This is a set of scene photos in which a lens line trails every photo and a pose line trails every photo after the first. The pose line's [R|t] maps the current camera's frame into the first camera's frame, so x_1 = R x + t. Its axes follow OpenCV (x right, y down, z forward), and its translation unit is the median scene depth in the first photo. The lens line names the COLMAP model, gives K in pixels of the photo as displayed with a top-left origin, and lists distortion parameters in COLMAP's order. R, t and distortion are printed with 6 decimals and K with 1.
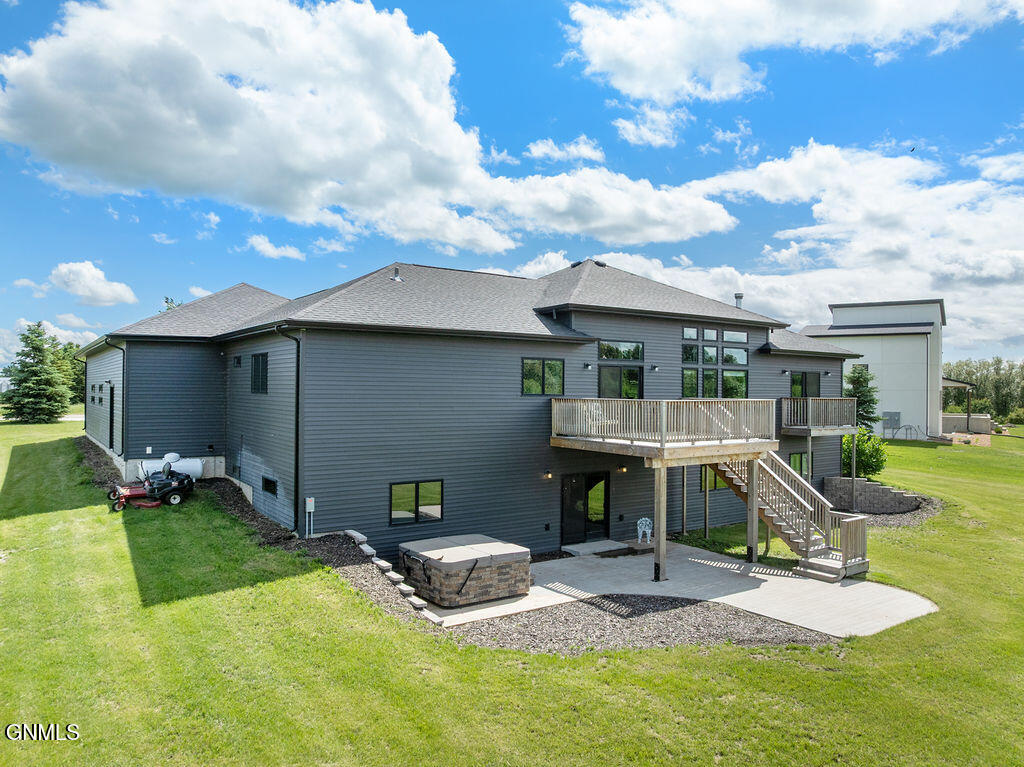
lens RADIAL K [[716.8, 0, 512.0], [0, 716.8, 383.5], [0, 0, 1]] dist [-0.029106, 0.001113]
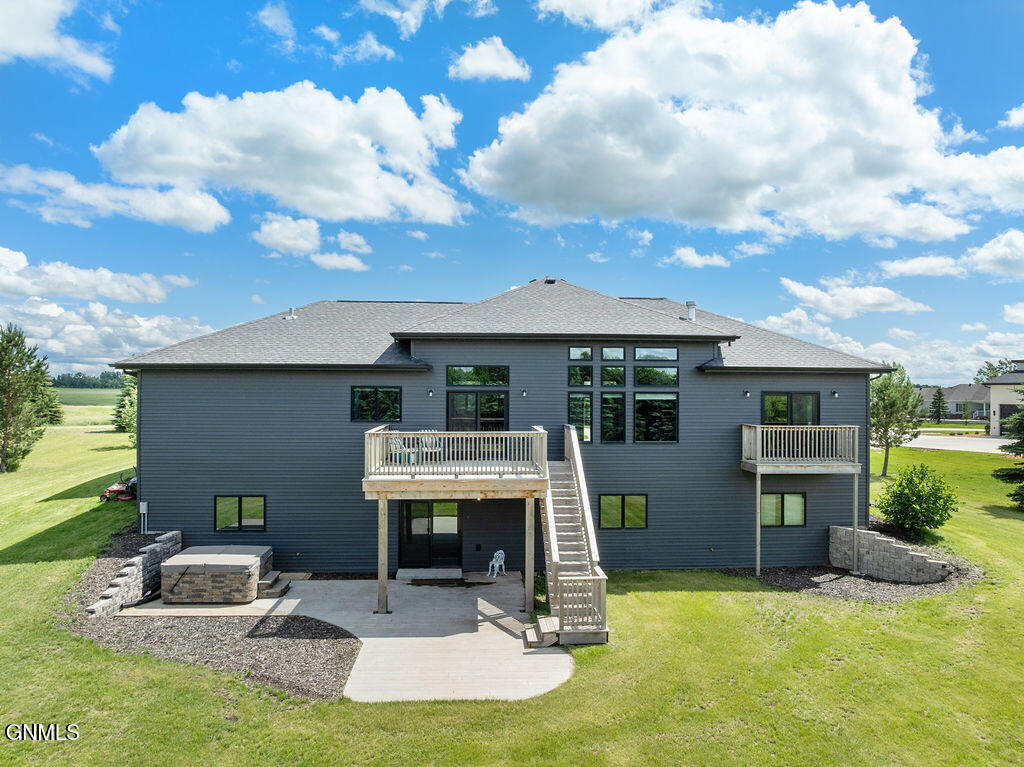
lens RADIAL K [[716.8, 0, 512.0], [0, 716.8, 383.5], [0, 0, 1]] dist [-0.029106, 0.001113]
pose [[0.854131, -0.010685, -0.519949, 0.872412], [0.007349, 0.999937, -0.008478, -0.033518], [0.520007, 0.003420, 0.854155, 0.241313]]
